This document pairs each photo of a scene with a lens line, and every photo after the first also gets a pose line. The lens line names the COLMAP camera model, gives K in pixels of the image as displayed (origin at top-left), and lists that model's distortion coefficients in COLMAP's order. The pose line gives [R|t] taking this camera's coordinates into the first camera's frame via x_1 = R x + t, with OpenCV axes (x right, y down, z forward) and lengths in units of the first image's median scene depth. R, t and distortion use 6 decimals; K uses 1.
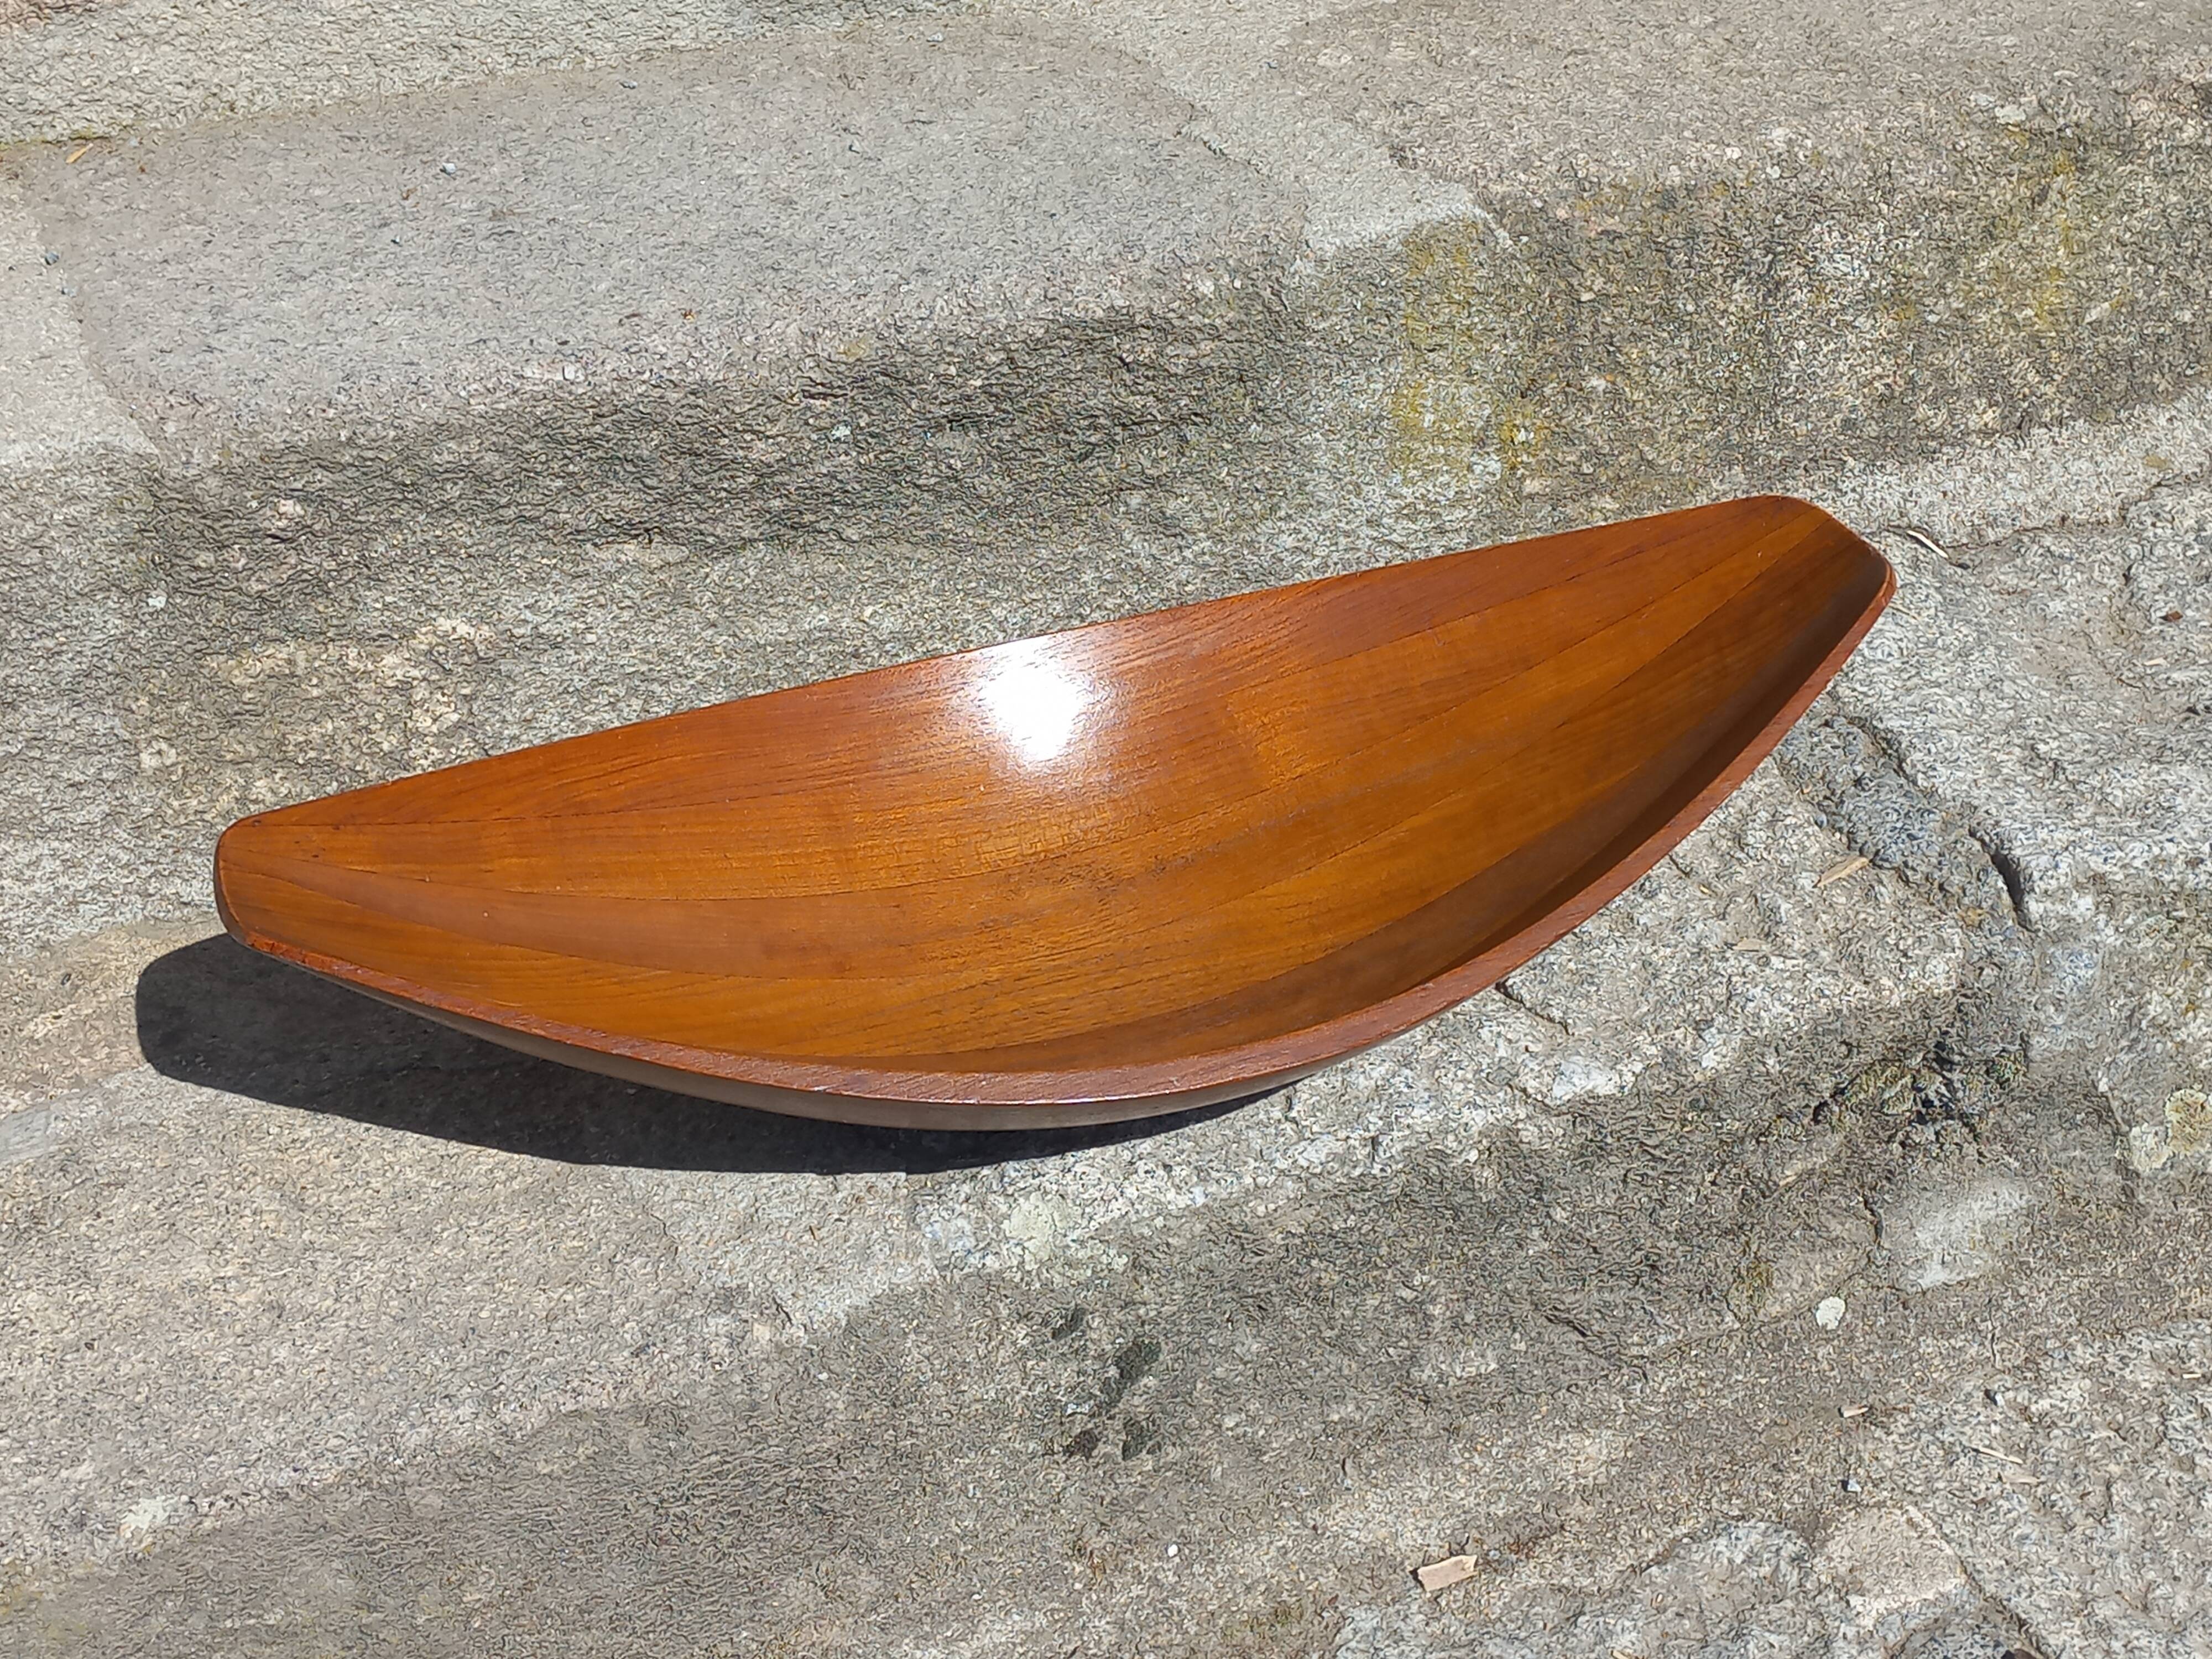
lens RADIAL K [[3158.8, 0, 1096.8], [0, 3158.8, 806.4], [0, 0, 1]] dist [0.086531, 0.000000]
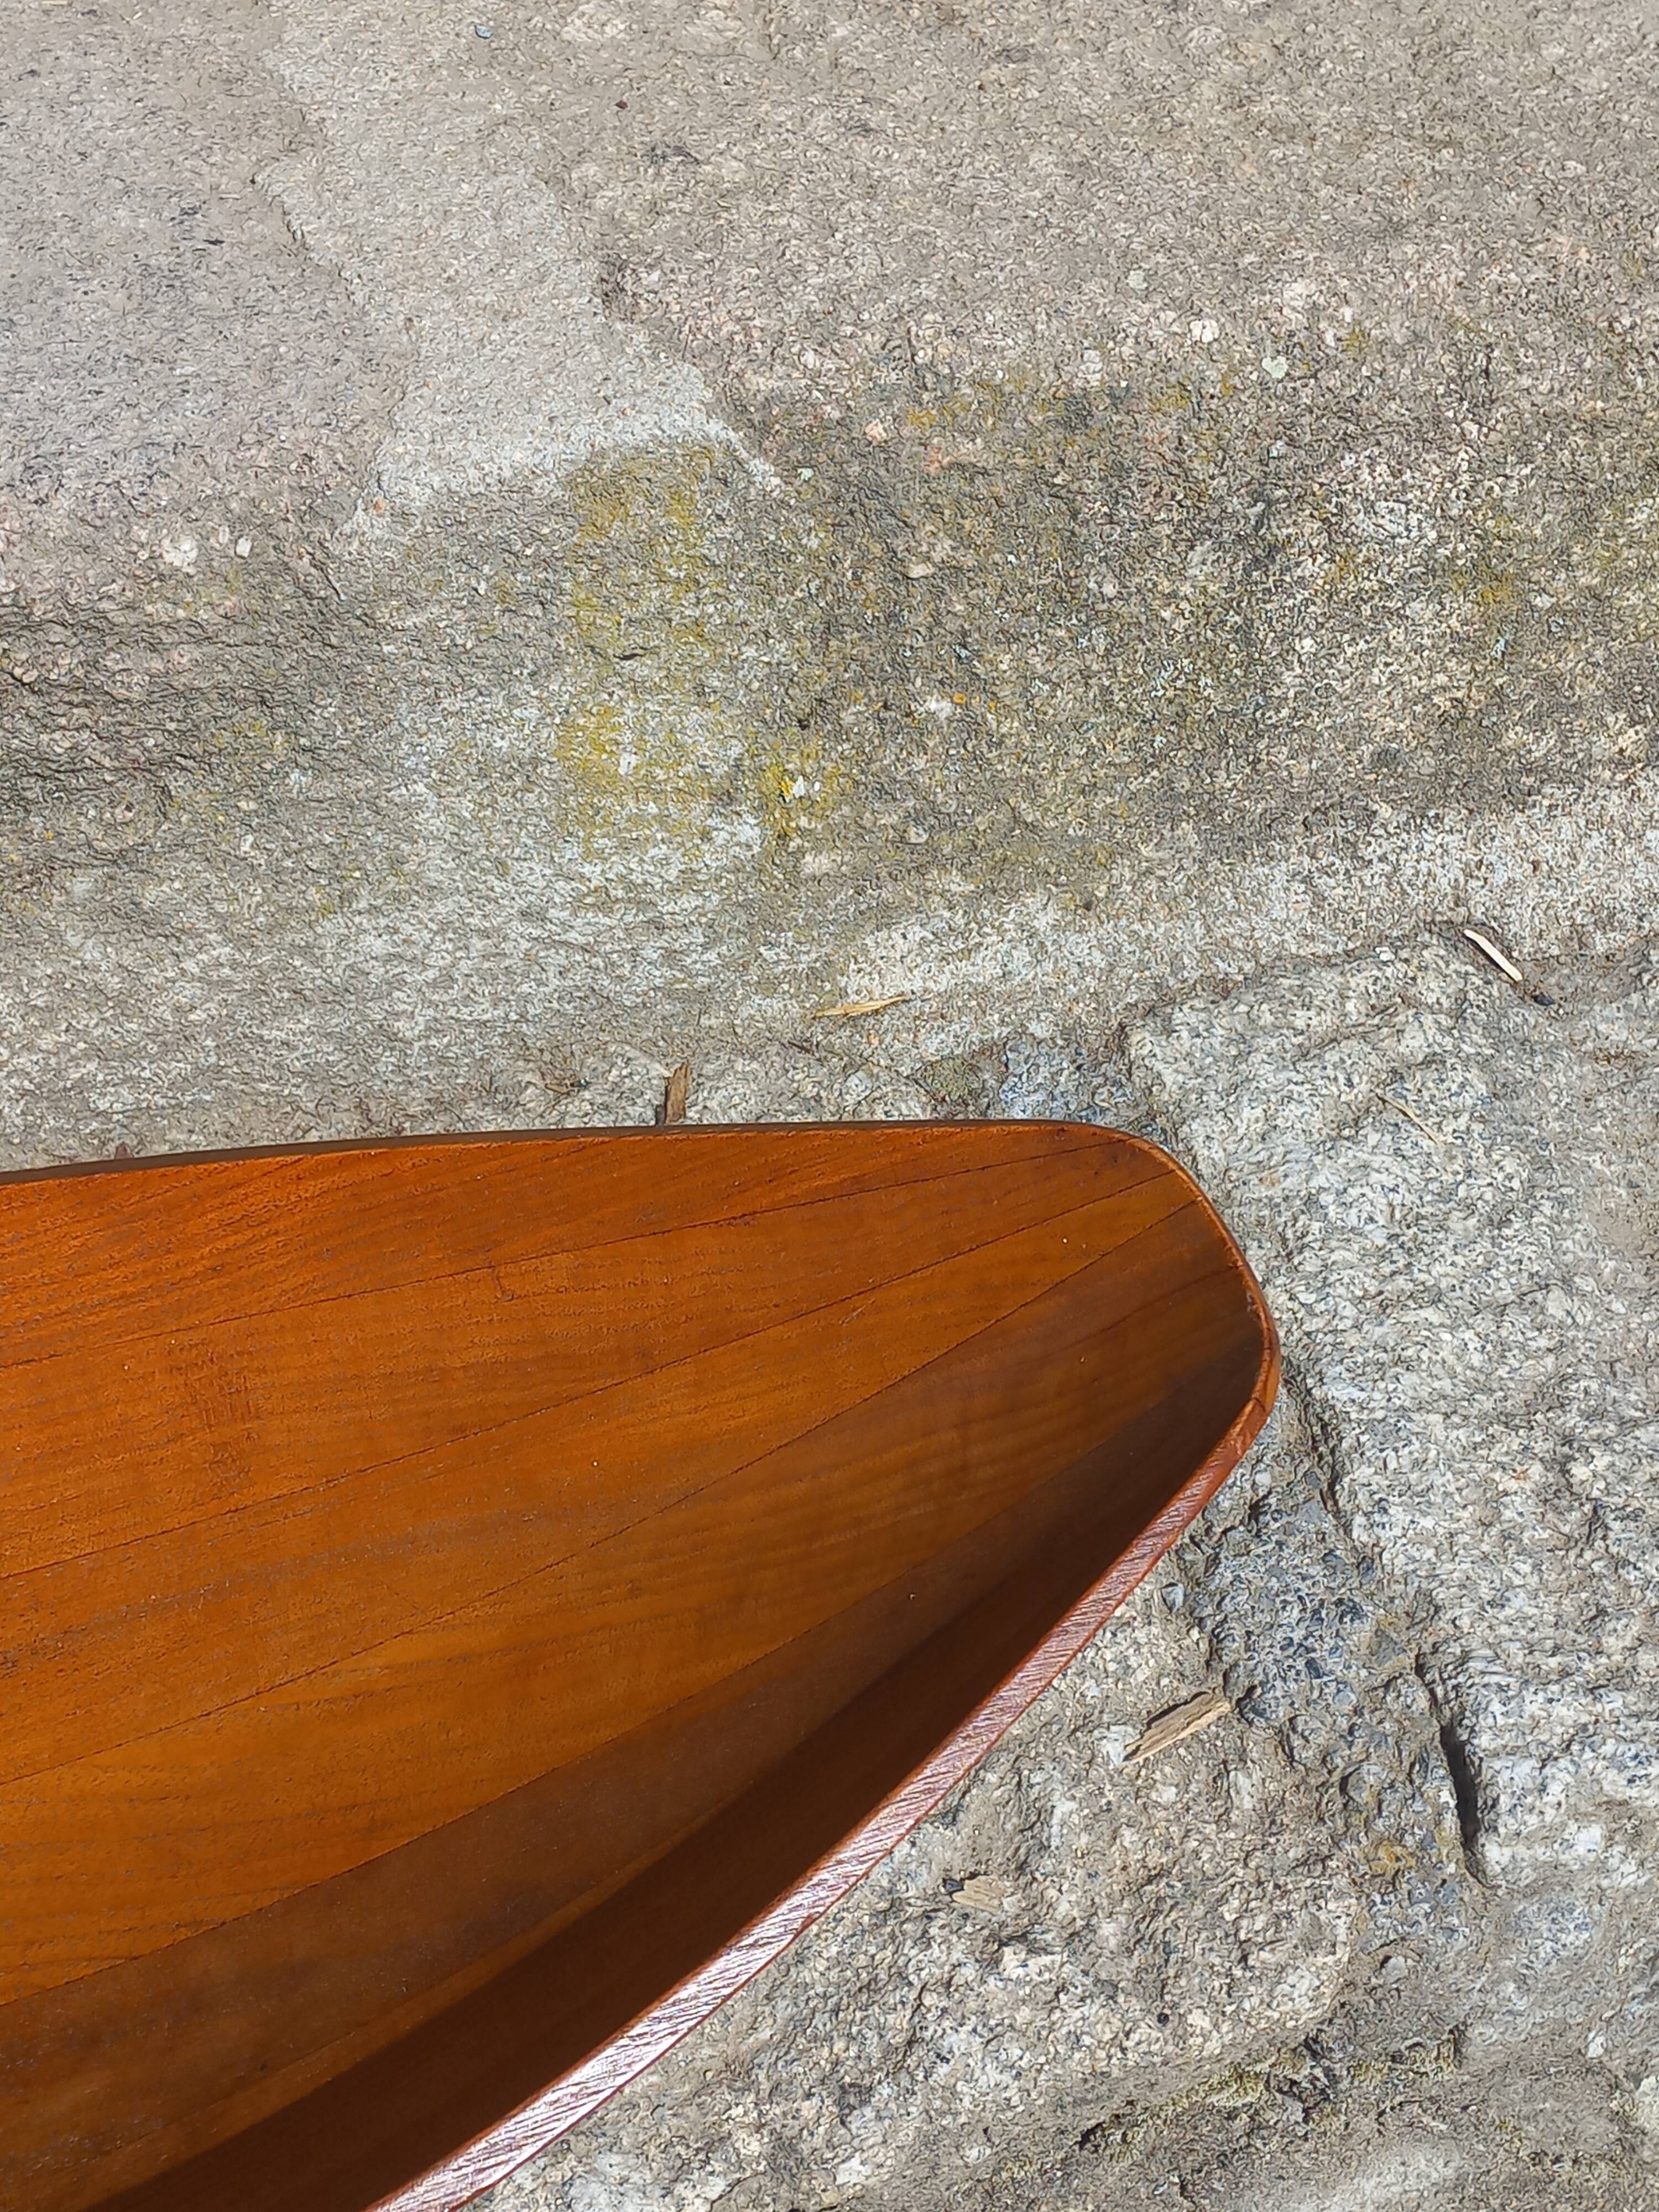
lens RADIAL K [[3158.8, 0, 832.6], [0, 3158.8, 1106.1], [0, 0, 1]] dist [0.086531, 0.000000]
pose [[0.996082, 0.088296, -0.004945, 0.164836], [-0.084956, 0.970937, 0.223751, -0.212213], [0.024557, -0.222454, 0.974634, 0.463703]]
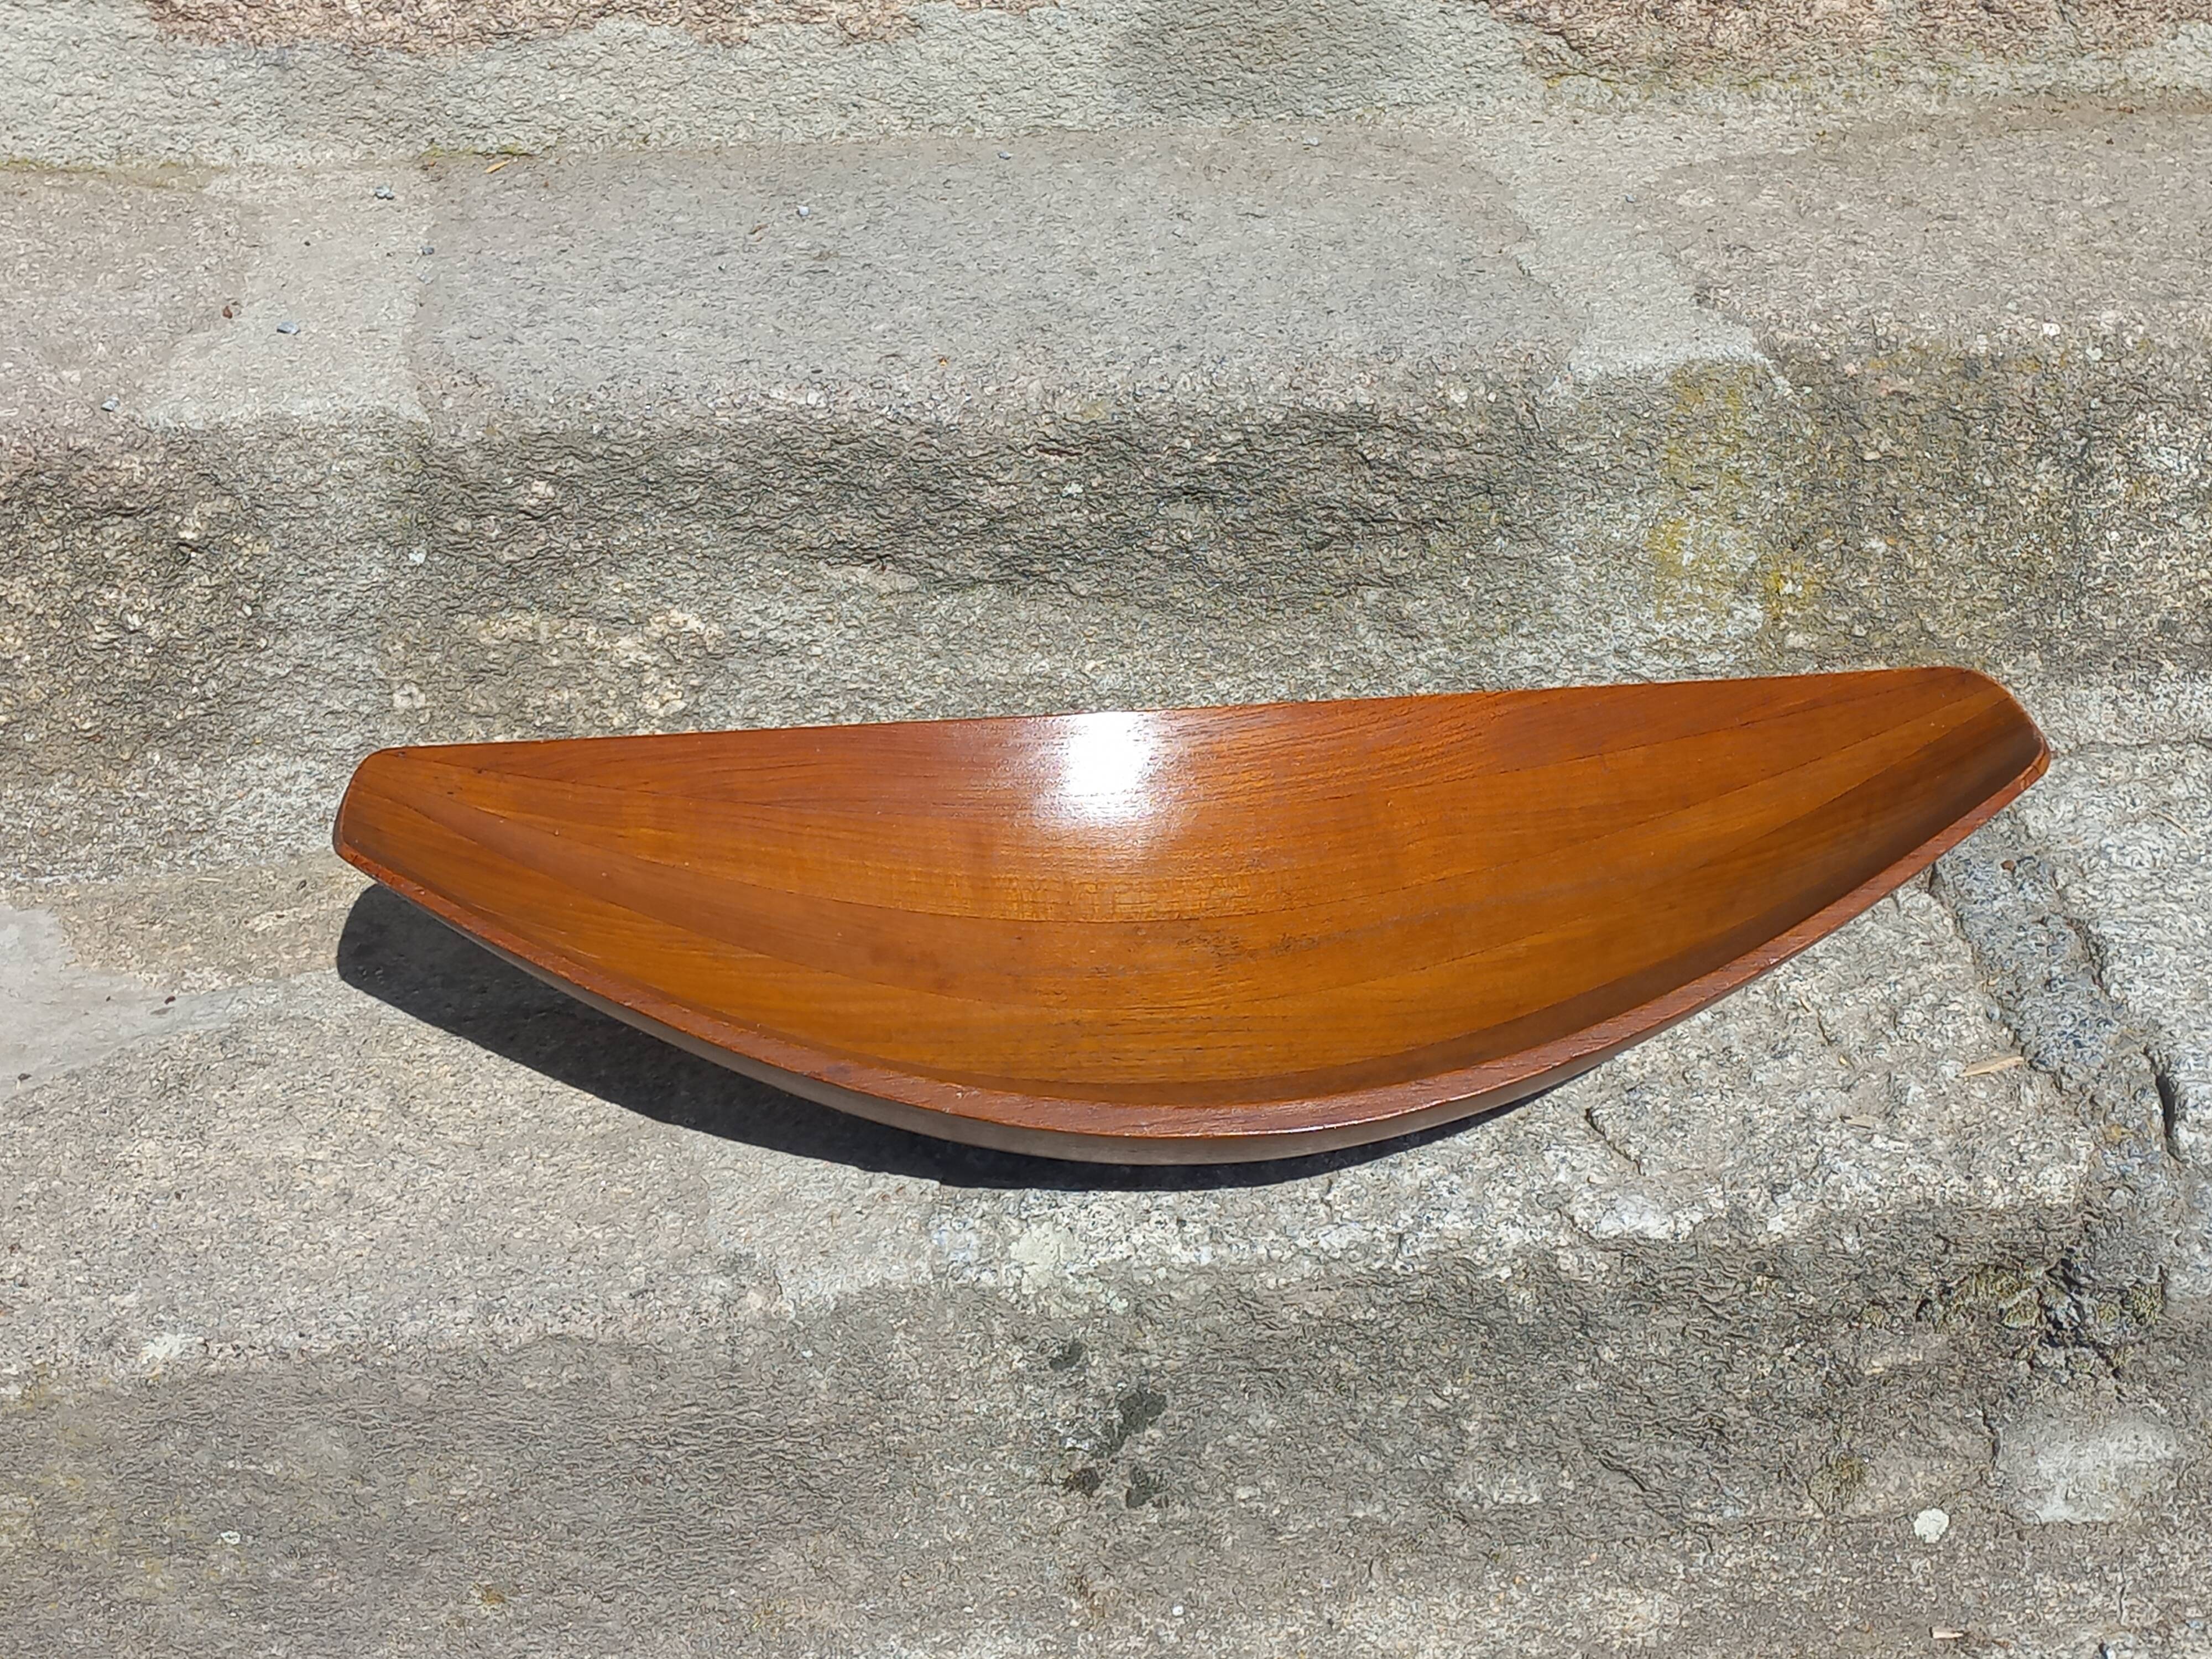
lens RADIAL K [[3158.8, 0, 1092.3], [0, 3158.8, 808.2], [0, 0, 1]] dist [0.086531, 0.000000]
pose [[0.958163, 0.148474, -0.244704, 0.198022], [-0.159515, 0.986858, -0.025821, 0.011773], [0.237654, 0.063775, 0.969254, -0.003621]]
